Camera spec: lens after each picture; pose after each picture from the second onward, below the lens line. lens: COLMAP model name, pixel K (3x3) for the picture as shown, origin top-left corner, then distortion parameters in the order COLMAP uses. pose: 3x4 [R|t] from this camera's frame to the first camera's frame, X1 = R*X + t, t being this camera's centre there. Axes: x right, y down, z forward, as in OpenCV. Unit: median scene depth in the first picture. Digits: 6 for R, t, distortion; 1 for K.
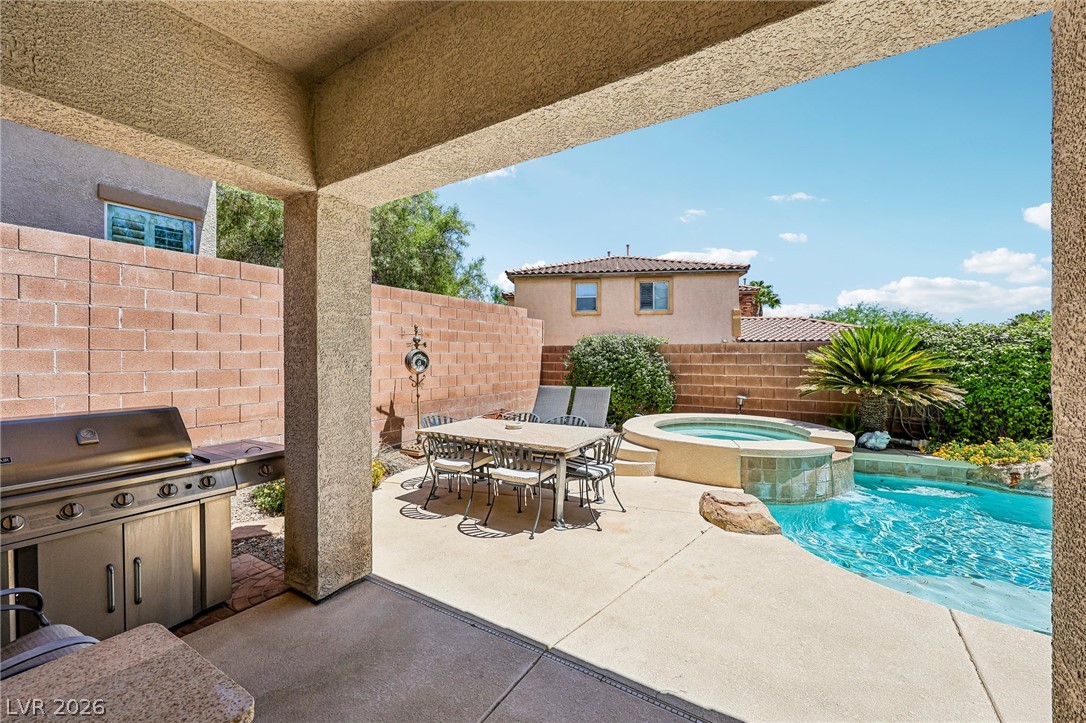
lens RADIAL K [[438.1, 0, 542.7], [0, 438.1, 363.4], [0, 0, 1]] dist [0.000318, 0.000086]
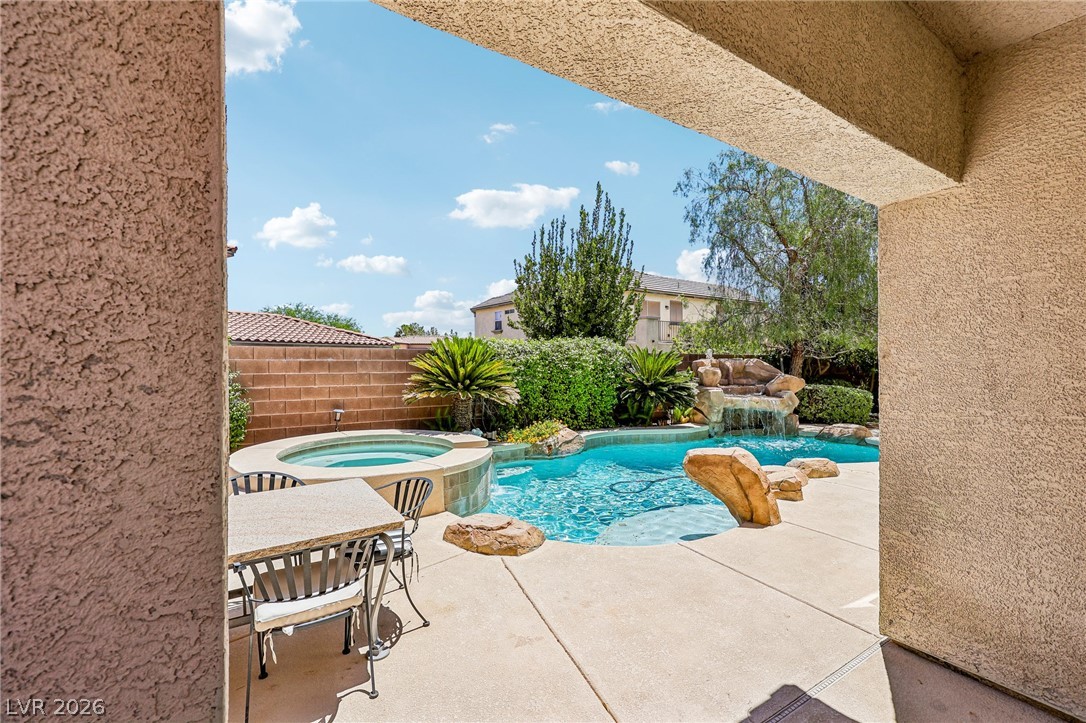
lens RADIAL K [[475.3, 0, 542.8], [0, 475.3, 357.6], [0, 0, 1]] dist [-0.000190, 0.000008]
pose [[0.410189, 0.001612, 0.911999, -0.269238], [0.007836, 0.999955, -0.005292, -0.022288], [-0.911967, 0.009317, 0.410158, 0.284509]]
